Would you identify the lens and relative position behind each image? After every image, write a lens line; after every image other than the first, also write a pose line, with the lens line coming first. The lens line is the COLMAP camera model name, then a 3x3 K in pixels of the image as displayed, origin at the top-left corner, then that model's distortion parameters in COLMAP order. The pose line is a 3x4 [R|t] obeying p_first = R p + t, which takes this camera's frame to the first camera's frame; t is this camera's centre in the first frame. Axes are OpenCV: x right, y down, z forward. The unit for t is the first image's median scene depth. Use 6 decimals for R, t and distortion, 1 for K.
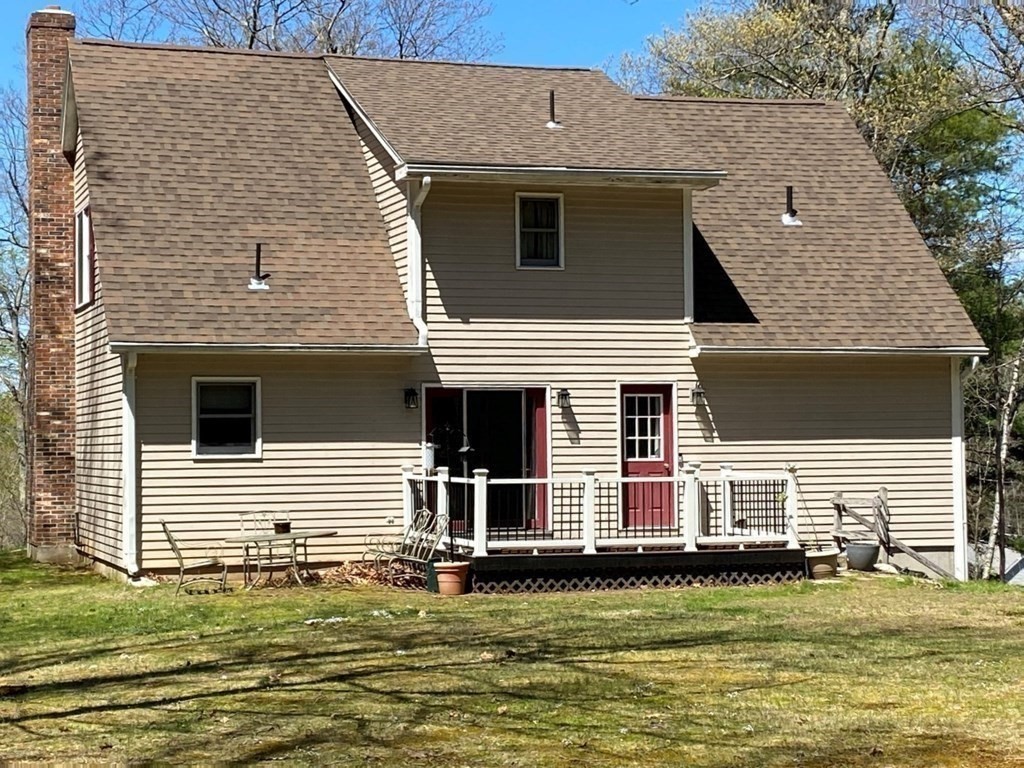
lens RADIAL K [[2075.6, 0, 512.0], [0, 2075.6, 384.0], [0, 0, 1]] dist [0.070193, 0.348046]
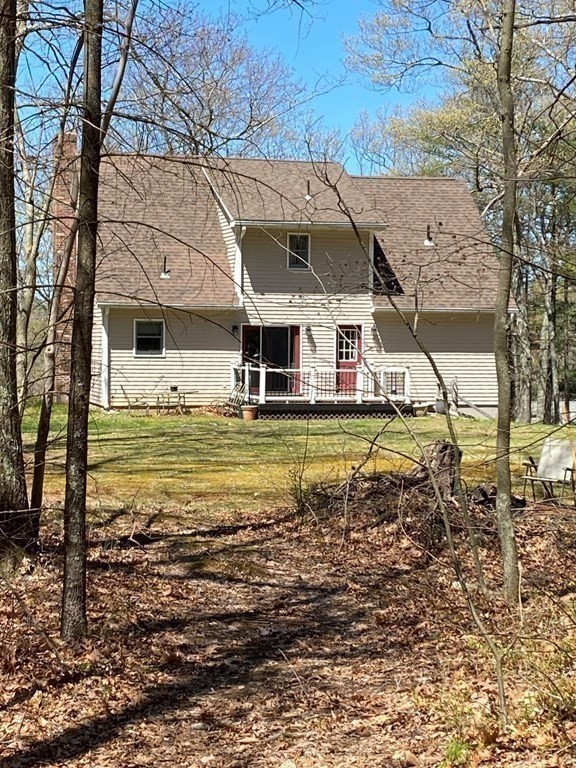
lens RADIAL K [[1556.7, 0, 288.0], [0, 1556.7, 384.0], [0, 0, 1]] dist [0.070193, 0.348046]
pose [[0.998936, 0.020693, -0.041220, 0.072923], [-0.018241, 0.998091, 0.059001, -0.033464], [0.042363, -0.058187, 0.997406, -0.600234]]
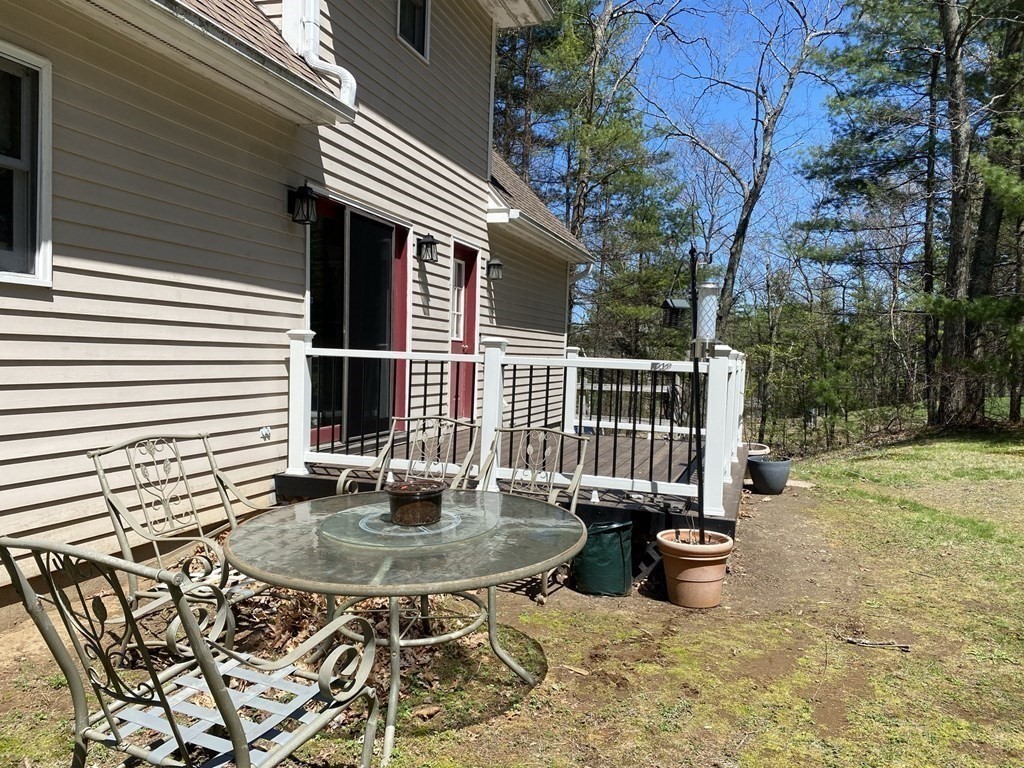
lens RADIAL K [[782.5, 0, 510.1], [0, 782.5, 399.6], [0, 0, 1]] dist [0.005486, -0.004181]
pose [[0.583888, -0.016913, 0.811658, -0.184194], [-0.063136, 0.995809, 0.066169, 0.040632], [-0.809375, -0.089880, 0.580373, 0.845848]]
